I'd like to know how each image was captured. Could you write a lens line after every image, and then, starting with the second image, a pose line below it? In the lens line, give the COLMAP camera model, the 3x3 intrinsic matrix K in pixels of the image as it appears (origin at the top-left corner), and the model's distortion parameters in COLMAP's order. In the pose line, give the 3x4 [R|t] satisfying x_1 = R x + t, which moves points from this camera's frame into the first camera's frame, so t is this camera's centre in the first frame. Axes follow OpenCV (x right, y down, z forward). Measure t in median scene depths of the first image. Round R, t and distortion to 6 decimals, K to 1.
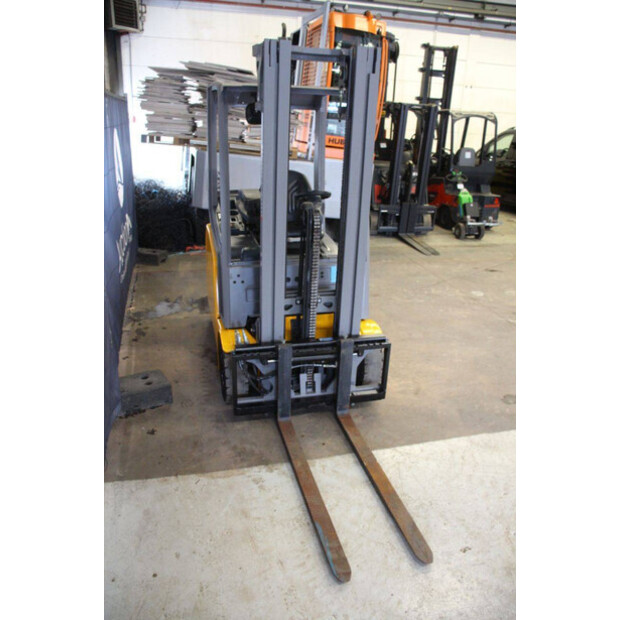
lens RADIAL K [[512.3, 0, 311.5], [0, 512.3, 310.5], [0, 0, 1]] dist [-0.158054, 0.136254]
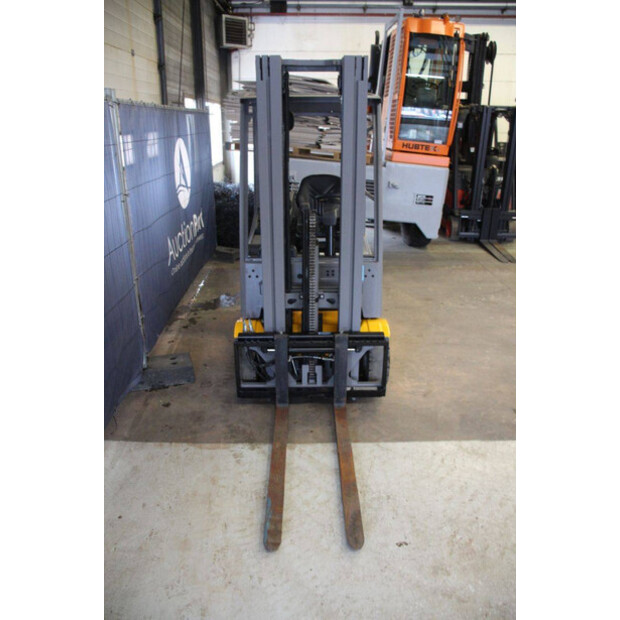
lens RADIAL K [[512.3, 0, 308.7], [0, 512.3, 310.0], [0, 0, 1]] dist [-0.158054, 0.136254]
pose [[0.968136, 0.052099, -0.244947, 0.245910], [-0.055054, 0.998470, -0.005226, 0.015139], [0.244300, 0.018545, 0.969522, -0.029599]]
